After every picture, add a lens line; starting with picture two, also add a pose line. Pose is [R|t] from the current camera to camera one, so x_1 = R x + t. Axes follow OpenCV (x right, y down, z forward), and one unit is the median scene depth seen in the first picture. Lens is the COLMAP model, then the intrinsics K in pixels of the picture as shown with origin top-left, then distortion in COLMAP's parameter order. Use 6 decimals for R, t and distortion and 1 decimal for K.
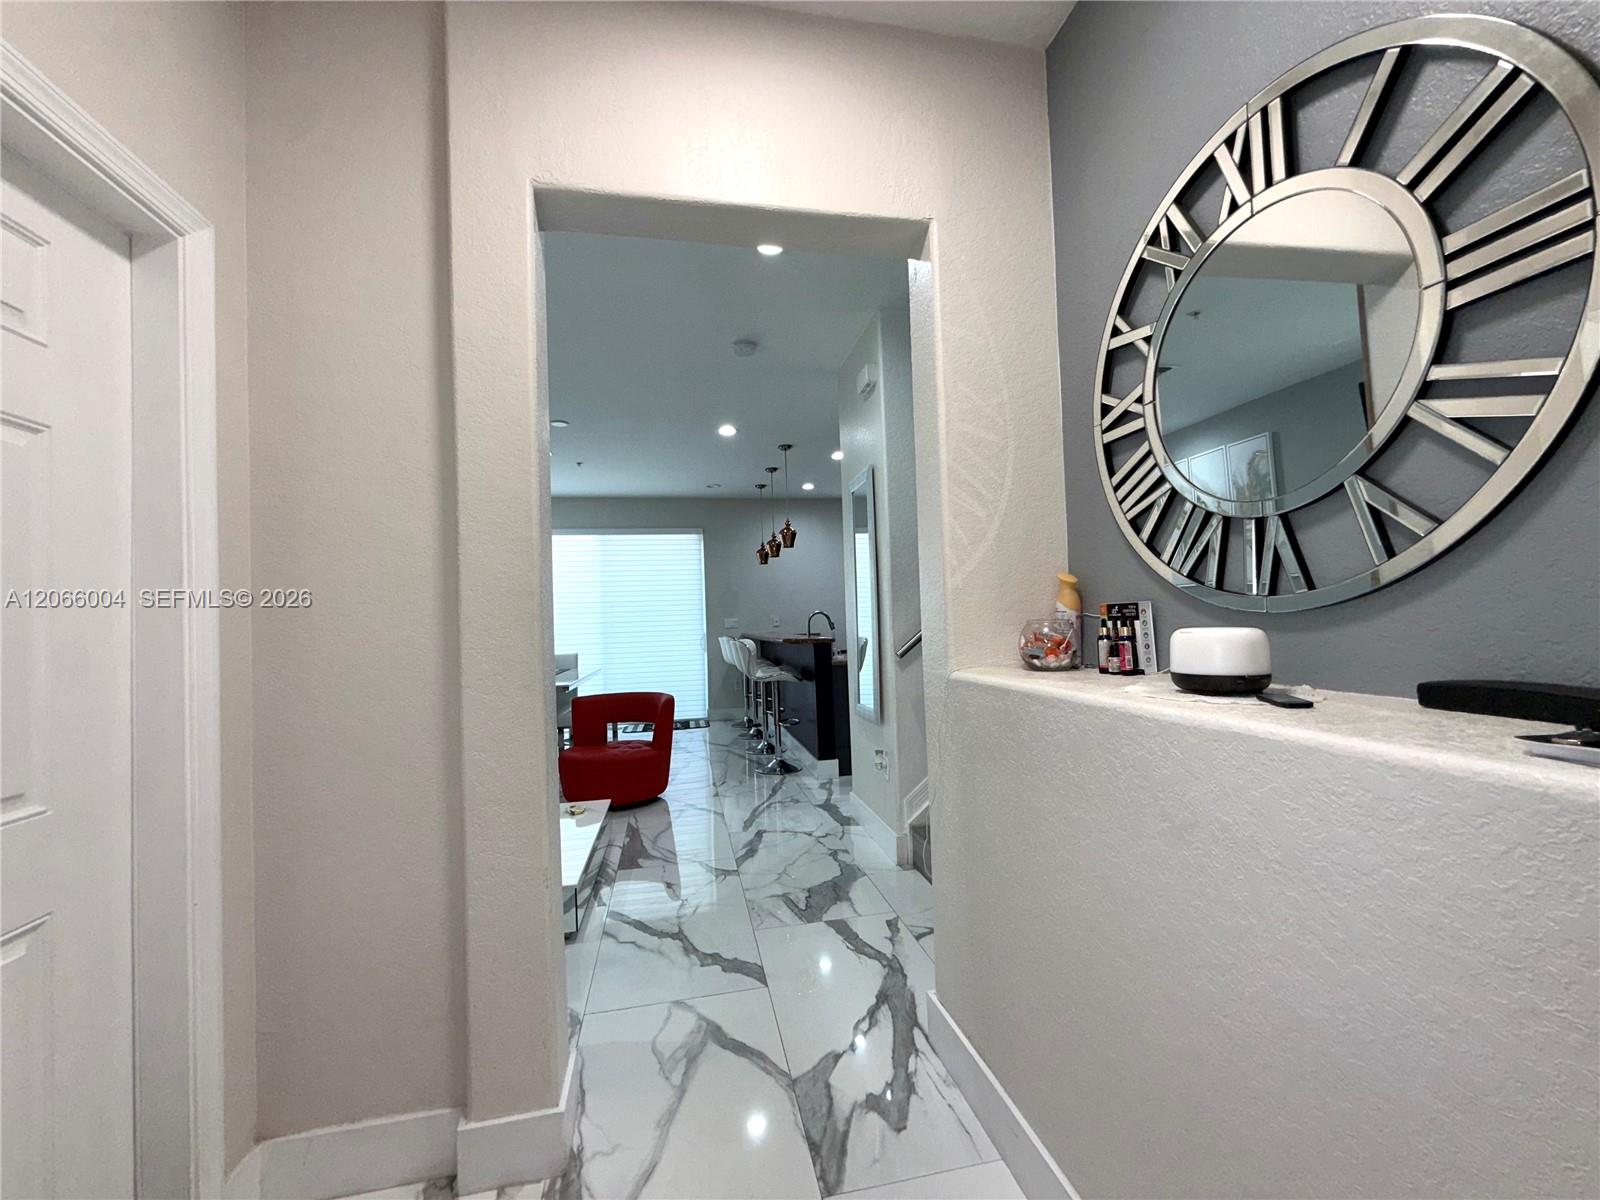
lens RADIAL K [[655.9, 0, 800.4], [0, 655.9, 597.9], [0, 0, 1]] dist [-0.000824, -0.000157]
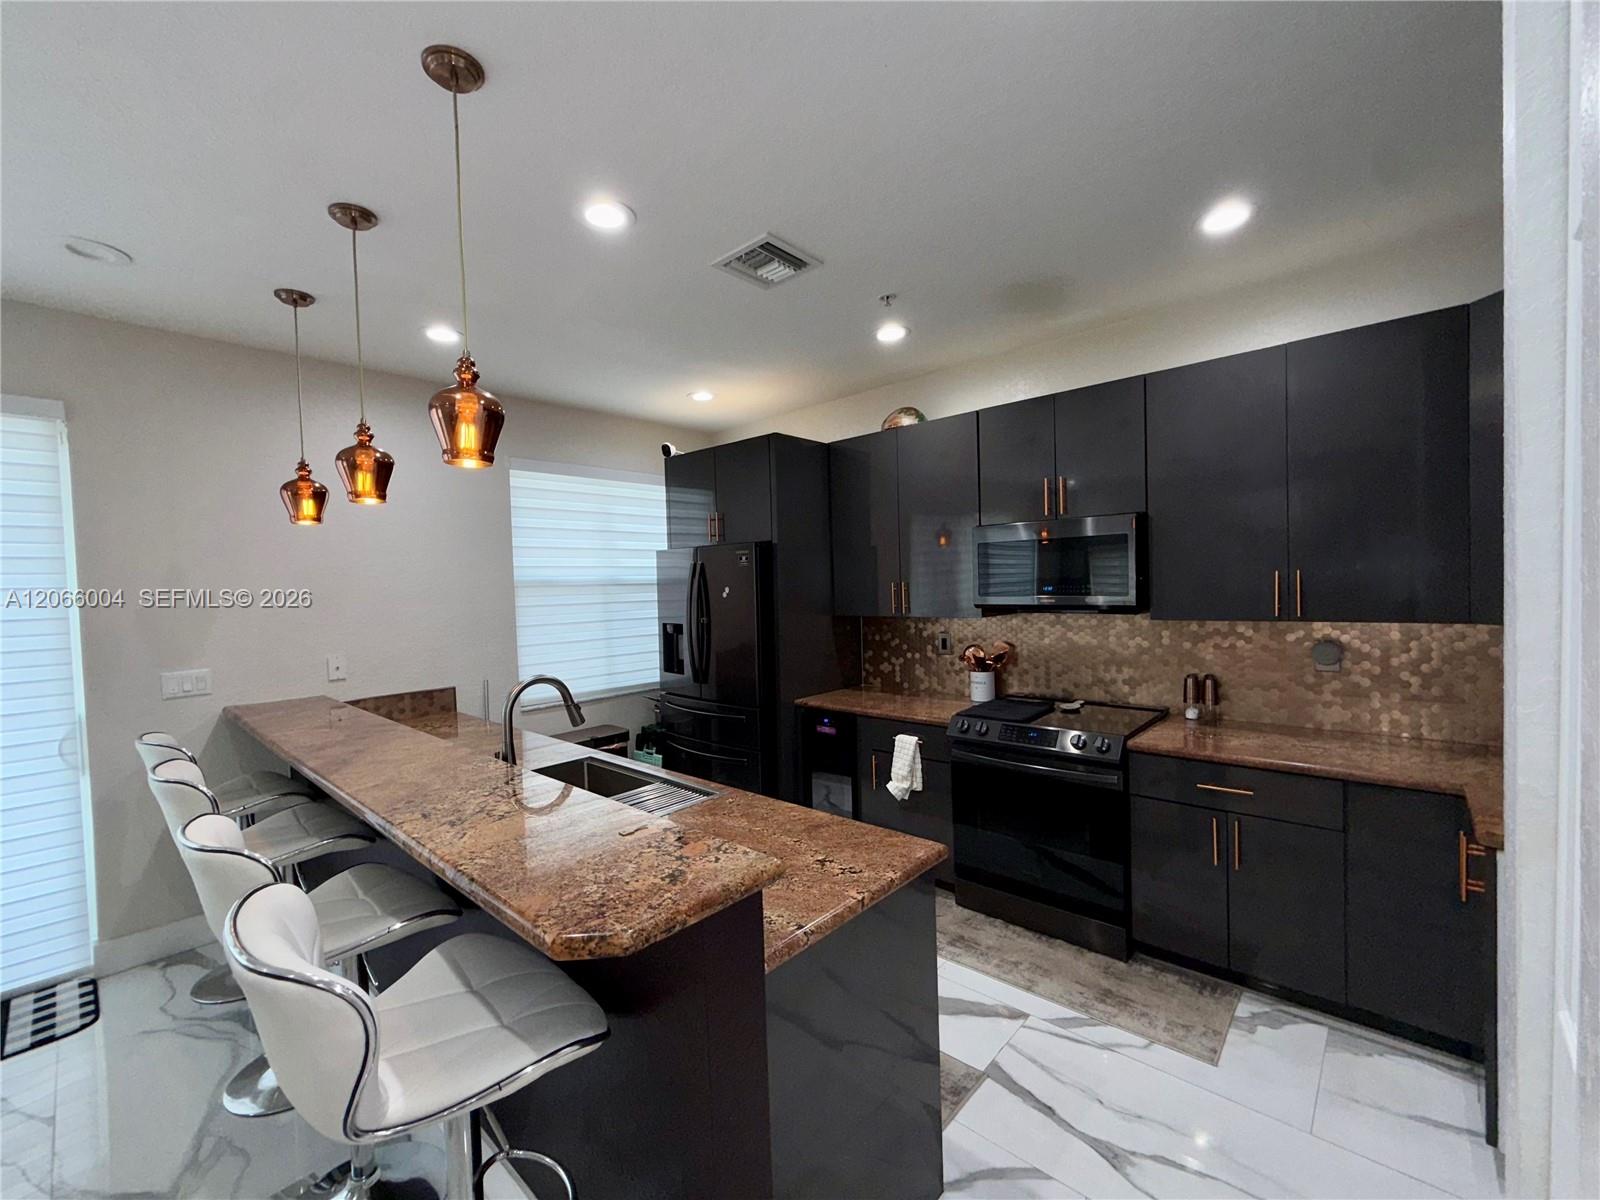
lens RADIAL K [[655.9, 0, 802.8], [0, 655.9, 605.2], [0, 0, 1]] dist [-0.000824, -0.000157]
pose [[0.803196, -0.006821, 0.595676, -0.047816], [-0.014233, 0.999429, 0.030635, -0.019735], [-0.595545, -0.033085, 0.802640, 0.511137]]
